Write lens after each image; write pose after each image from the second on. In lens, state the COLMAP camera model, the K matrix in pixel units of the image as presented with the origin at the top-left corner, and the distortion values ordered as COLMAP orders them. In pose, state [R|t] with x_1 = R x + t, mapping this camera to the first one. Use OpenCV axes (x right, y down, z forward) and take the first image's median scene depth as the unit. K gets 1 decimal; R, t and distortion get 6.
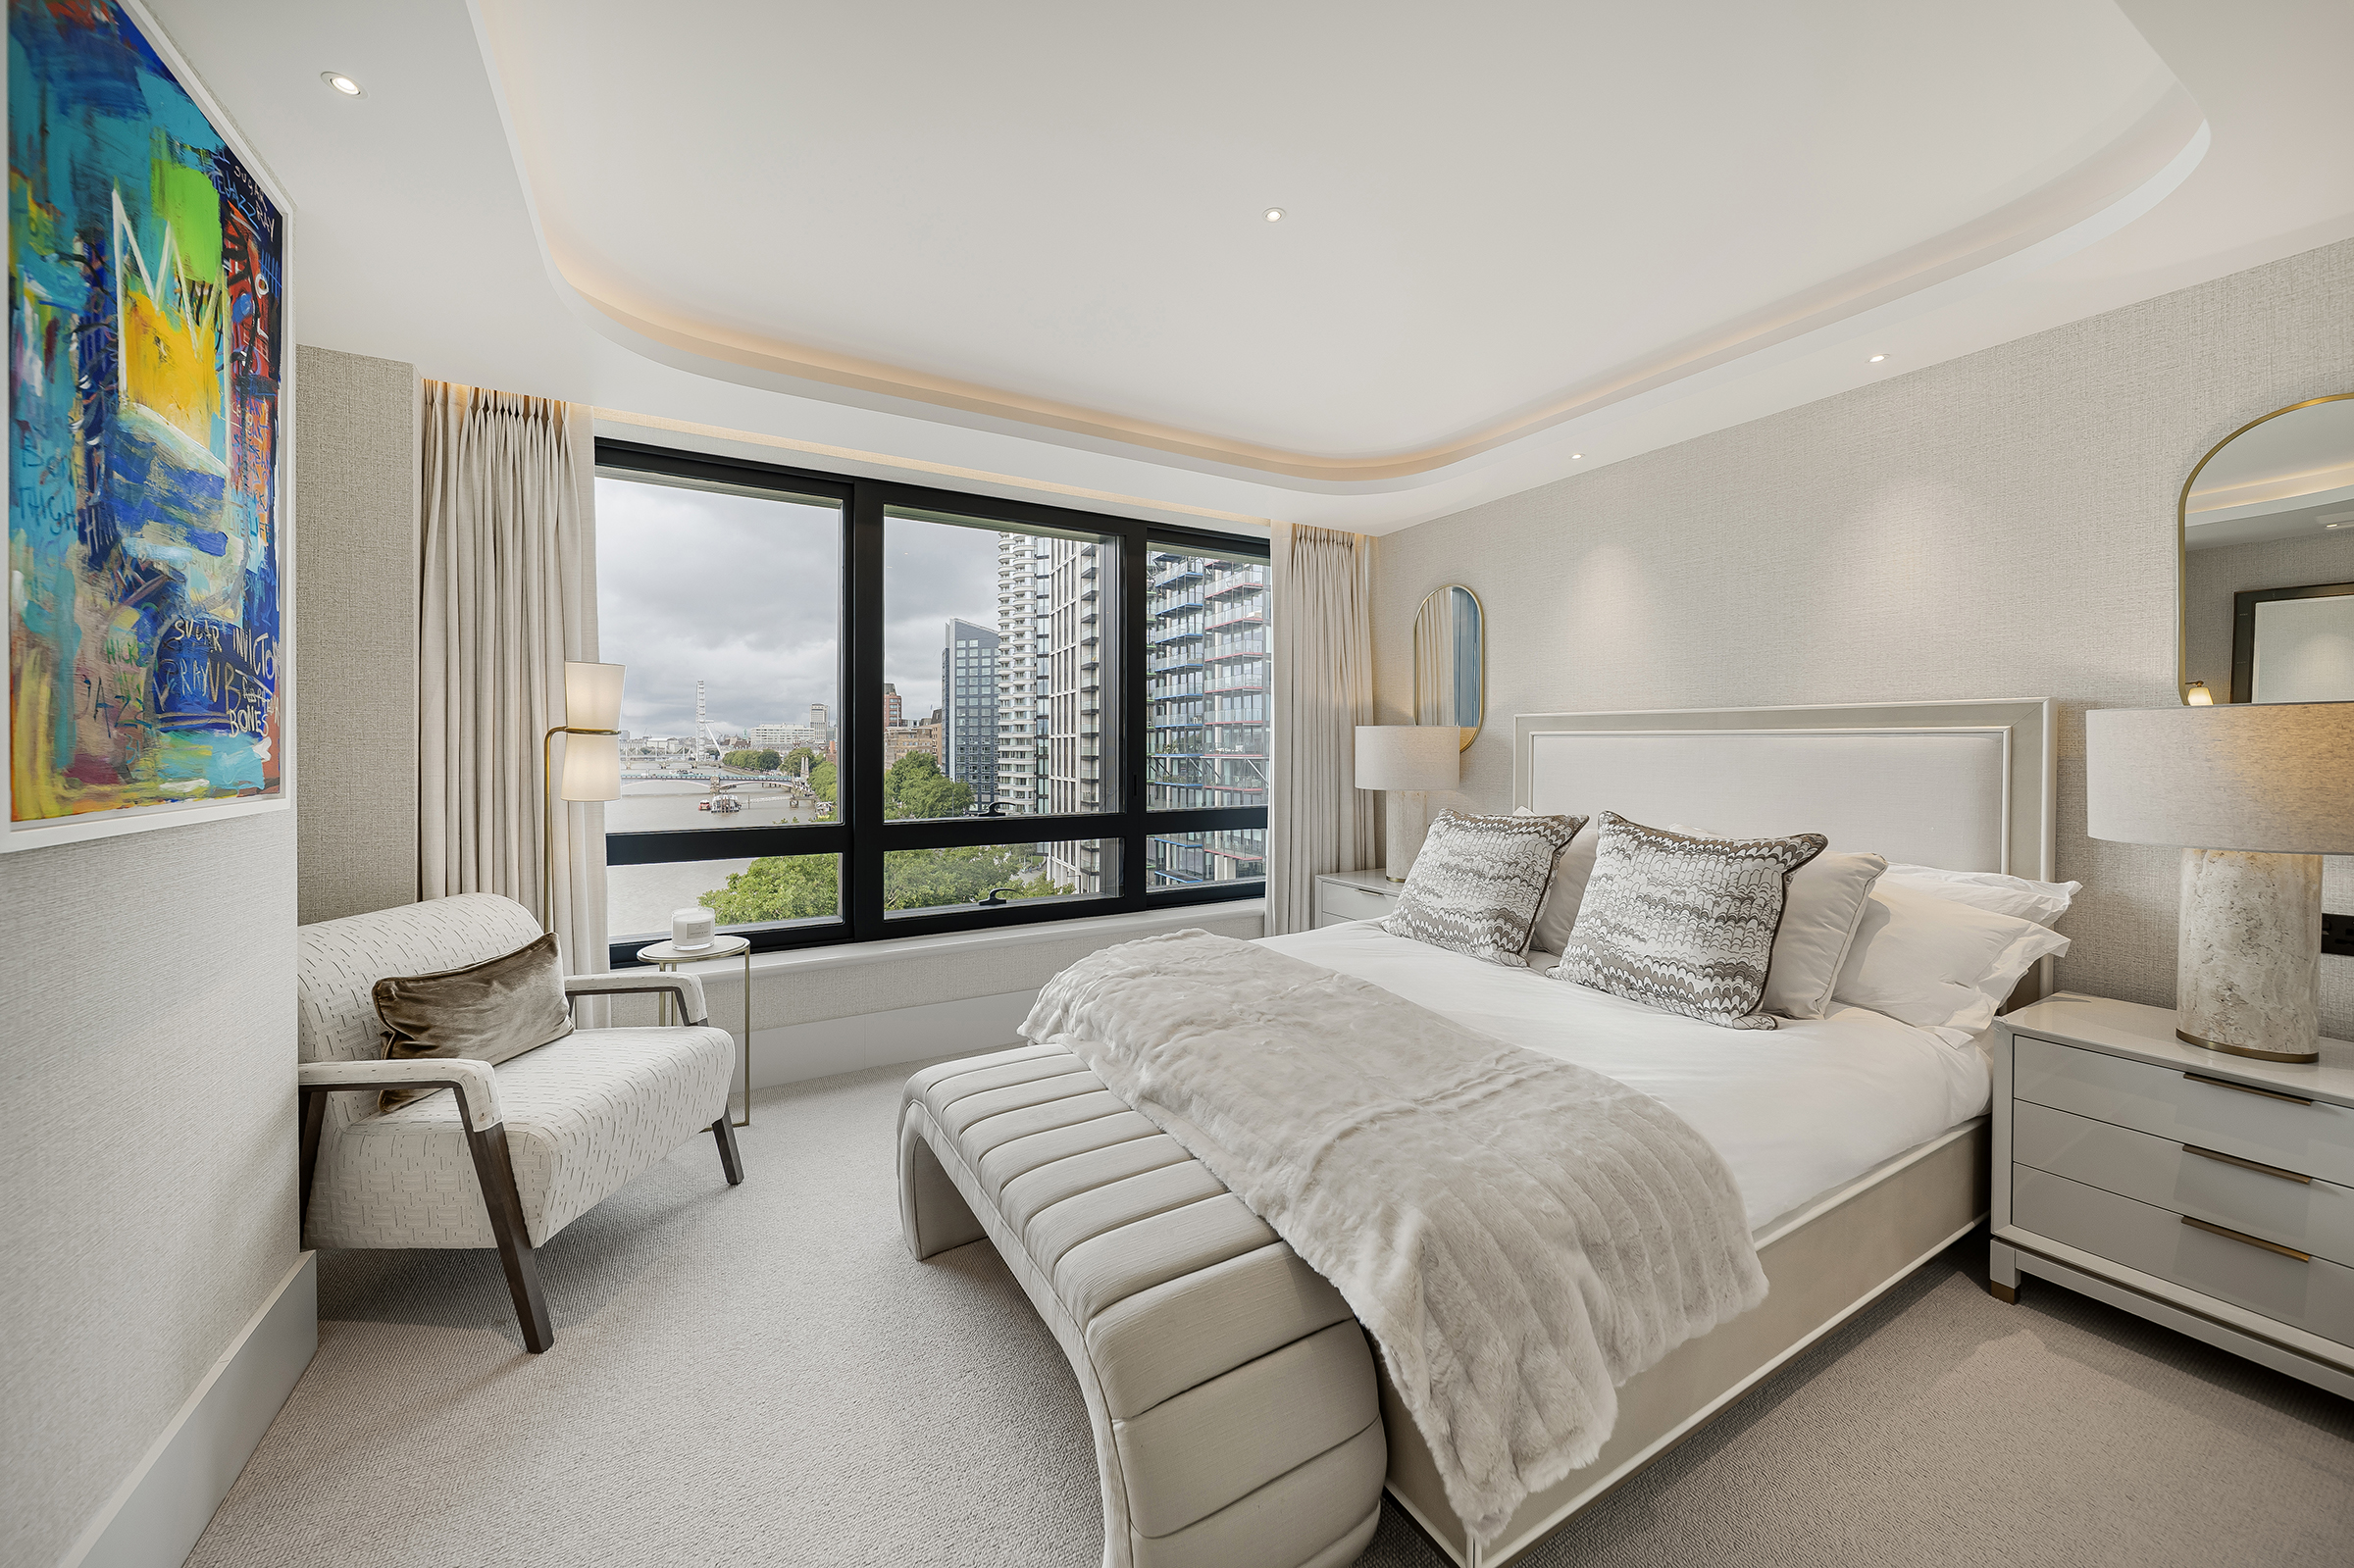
lens RADIAL K [[852.4, 0, 1172.1], [0, 852.4, 765.4], [0, 0, 1]] dist [0.000978, 0.000006]
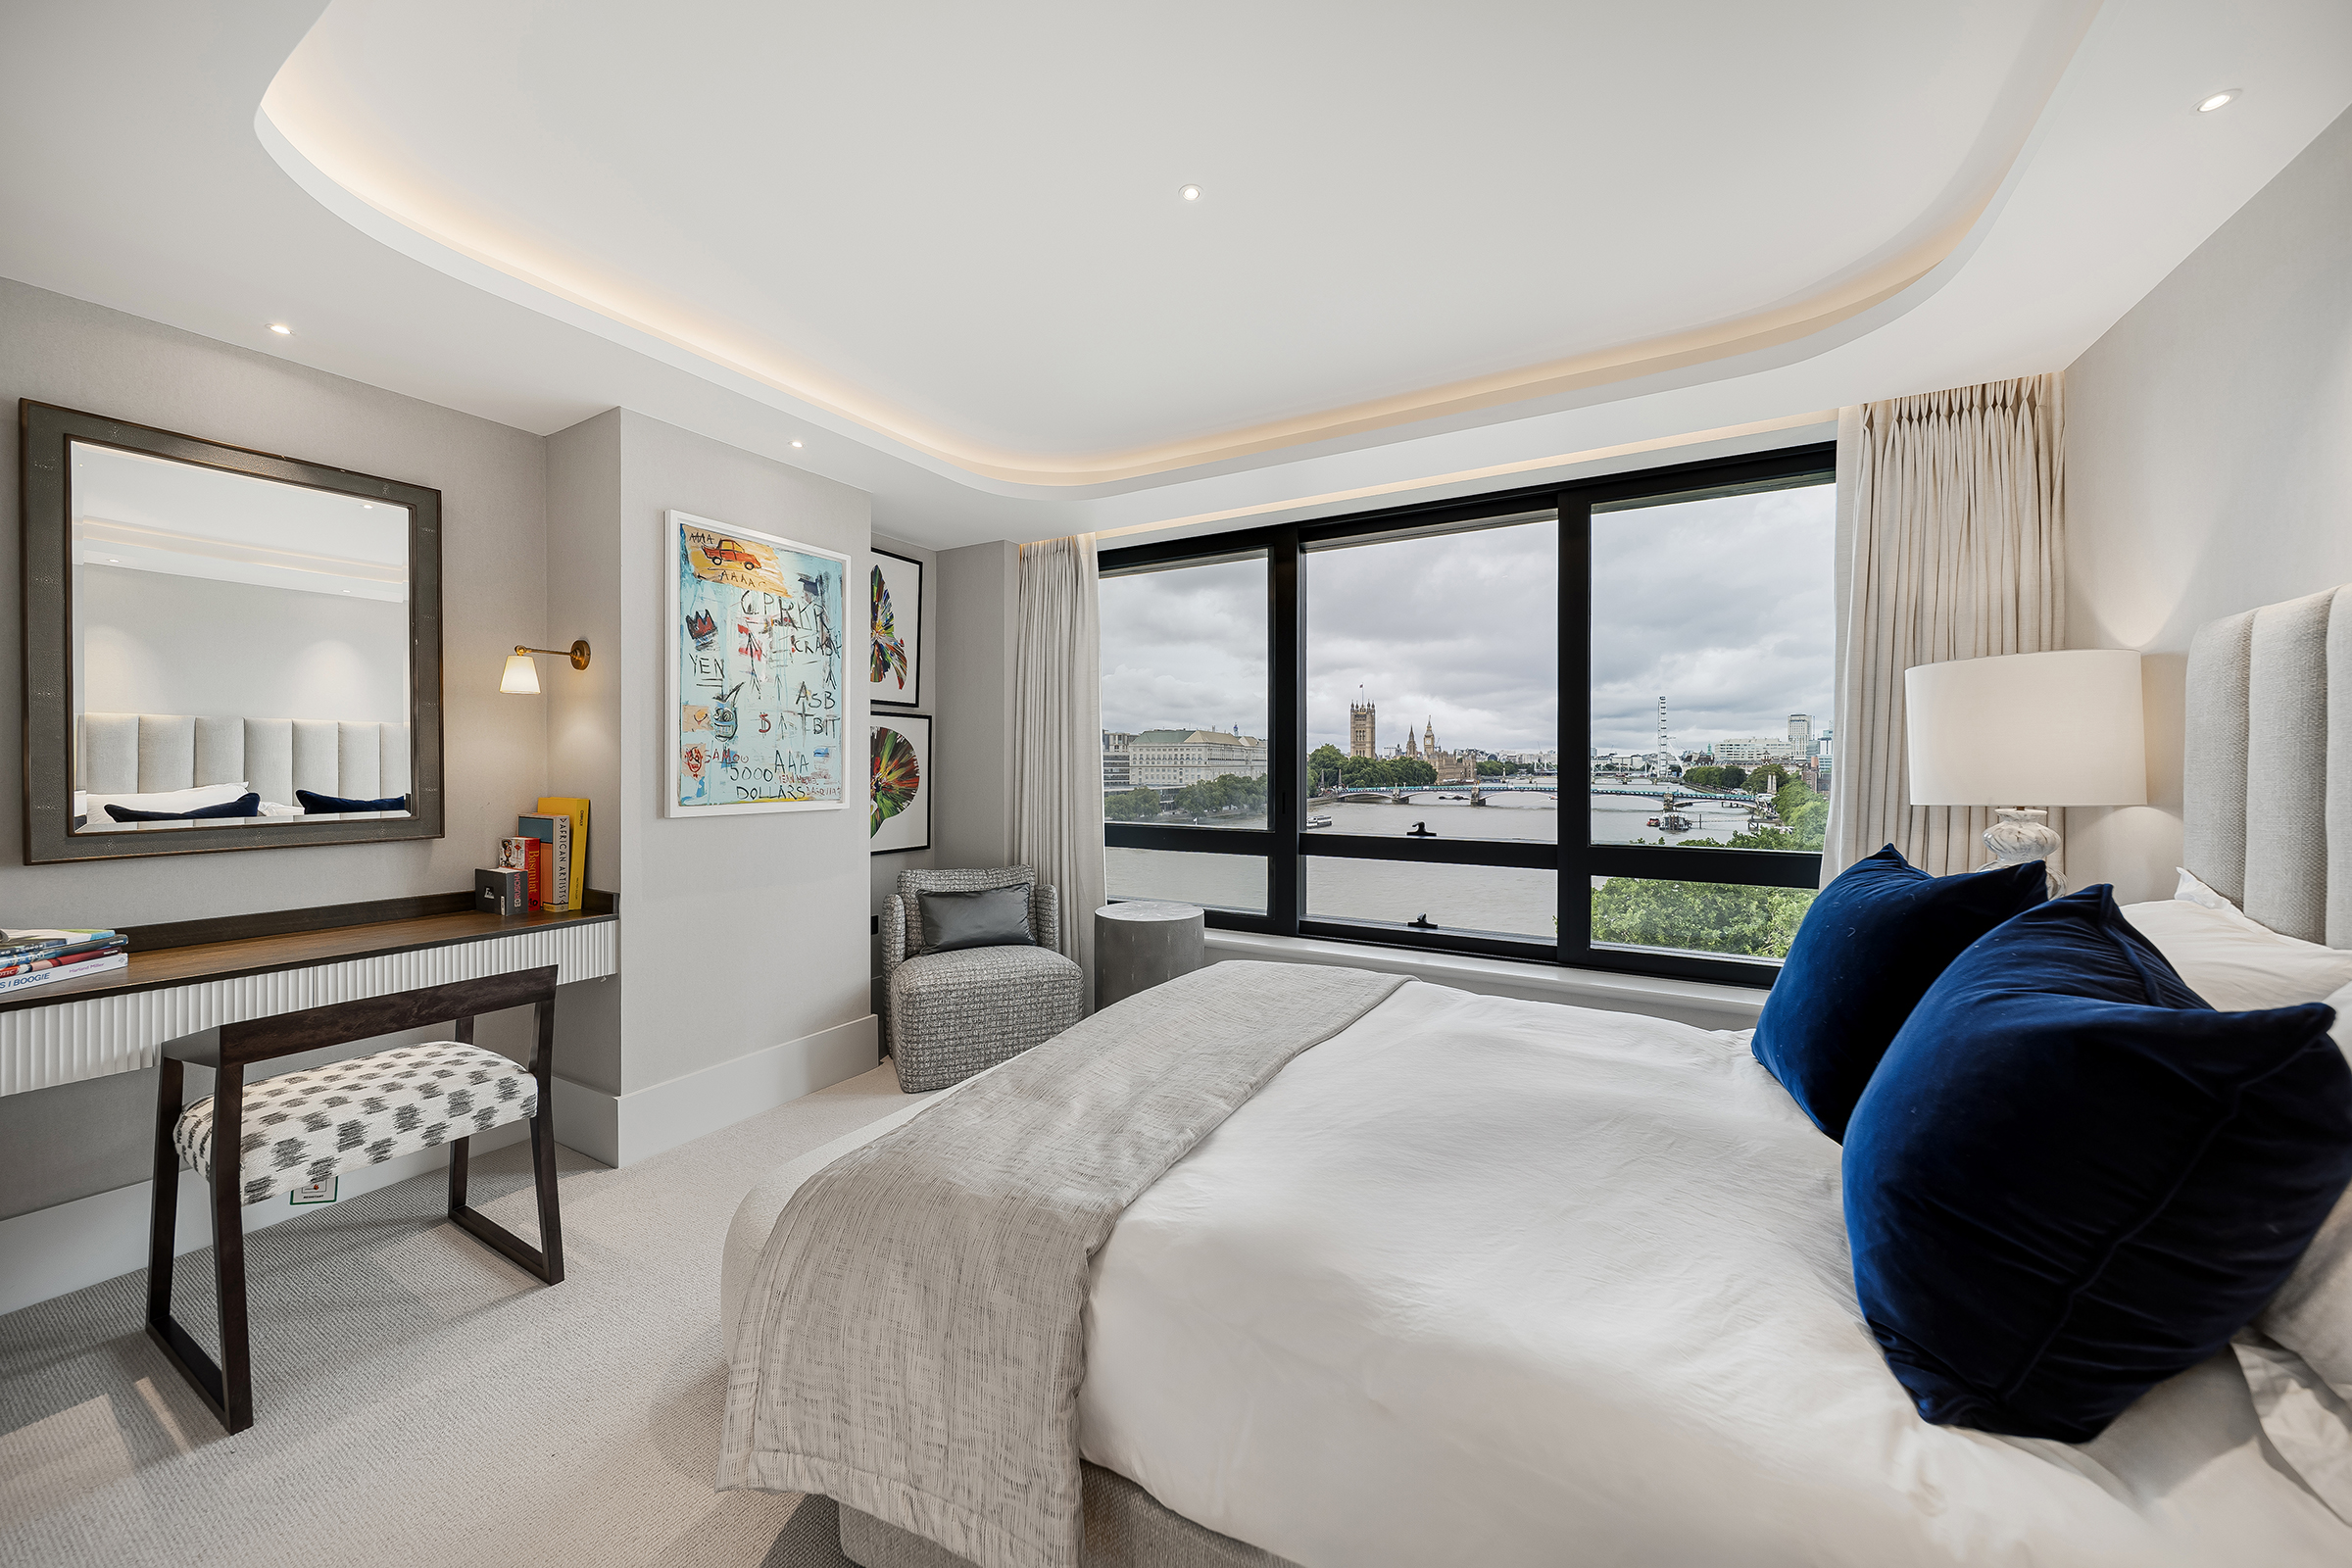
lens RADIAL K [[851.8, 0, 1168.3], [0, 851.8, 774.1], [0, 0, 1]] dist [0.000978, 0.000006]
pose [[0.491497, 0.011267, -0.870806, 0.429082], [-0.018762, 0.999821, 0.002346, -0.005605], [0.870677, 0.015185, 0.491621, 0.246367]]
